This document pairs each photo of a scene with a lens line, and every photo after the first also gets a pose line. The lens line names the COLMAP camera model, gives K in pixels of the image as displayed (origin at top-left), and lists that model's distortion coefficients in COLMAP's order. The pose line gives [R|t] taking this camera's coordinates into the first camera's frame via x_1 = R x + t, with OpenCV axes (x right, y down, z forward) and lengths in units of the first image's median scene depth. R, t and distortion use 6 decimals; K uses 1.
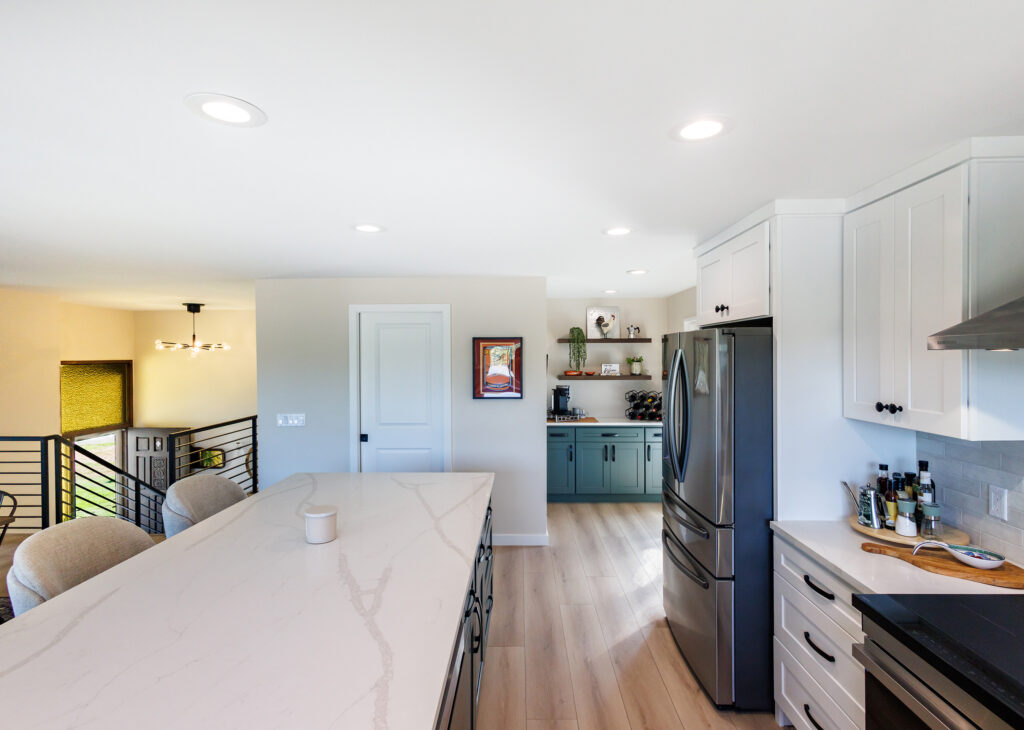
lens RADIAL K [[507.2, 0, 519.7], [0, 507.2, 361.1], [0, 0, 1]] dist [0.005534, -0.000721]
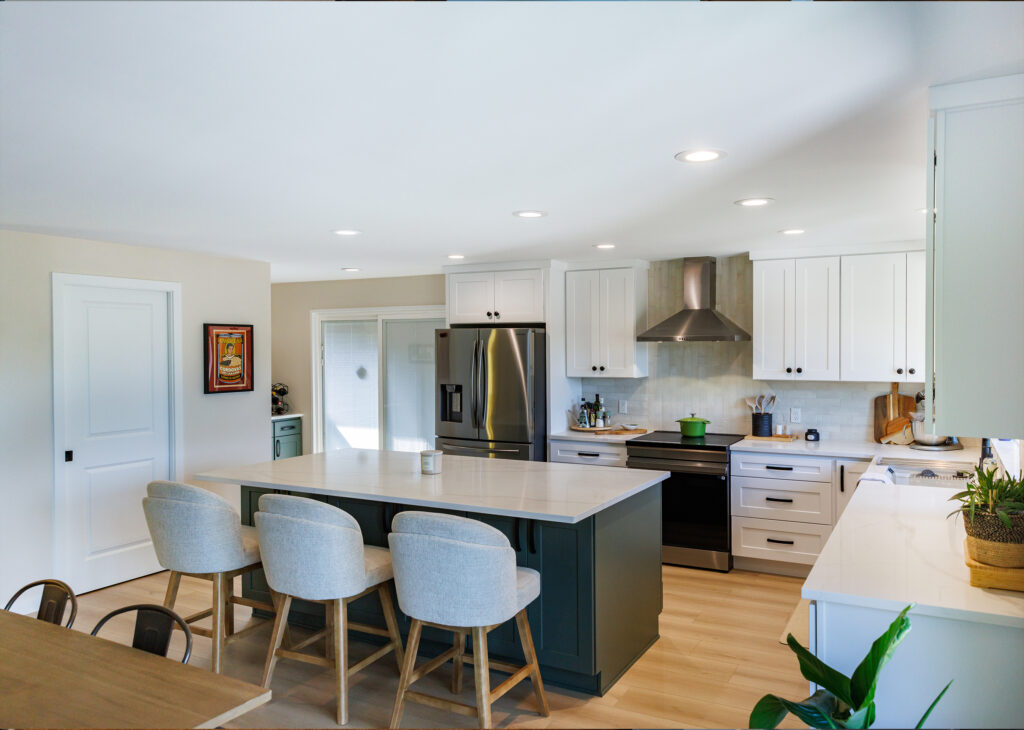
lens RADIAL K [[747.7, 0, 547.4], [0, 747.7, 356.5], [0, 0, 1]] dist [0.005651, -0.004703]
pose [[0.453850, -0.012199, 0.890995, -1.850183], [0.009930, 0.999913, 0.008632, 0.009513], [-0.891023, 0.004930, 0.453932, -0.209165]]
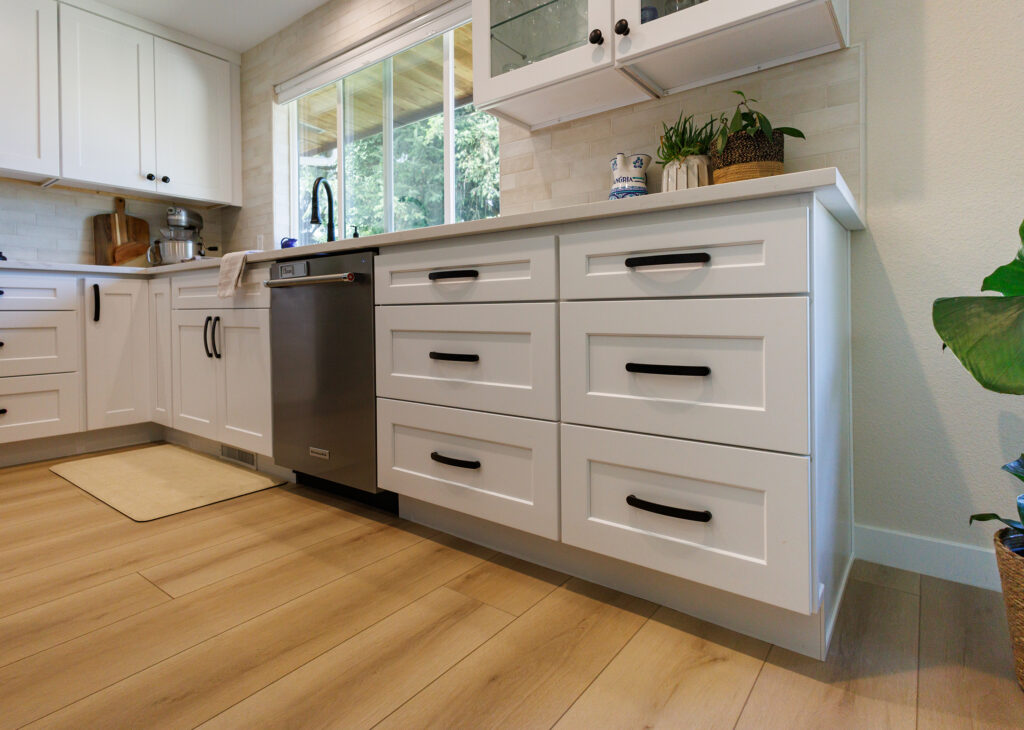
lens RADIAL K [[545.3, 0, 525.1], [0, 545.3, 313.5], [0, 0, 1]] dist [0.006105, -0.001467]
pose [[-0.802663, 0.007092, 0.596390, -0.913408], [0.014882, 0.999856, 0.008138, 0.419209], [-0.596247, 0.015408, -0.802654, 0.399551]]
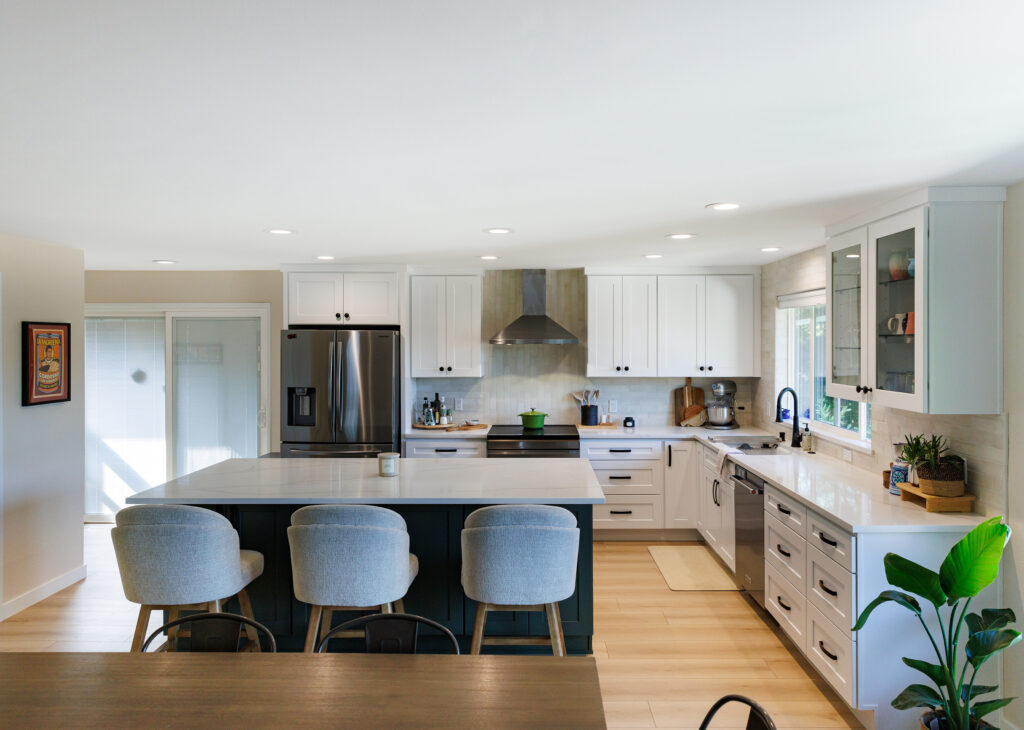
lens RADIAL K [[747.7, 0, 528.8], [0, 747.7, 339.6], [0, 0, 1]] dist [0.005651, -0.004703]
pose [[-0.002201, 0.002755, 0.999994, -2.222863], [0.007611, 0.999967, -0.002738, -0.023530], [-0.999969, 0.007605, -0.002222, 0.529975]]
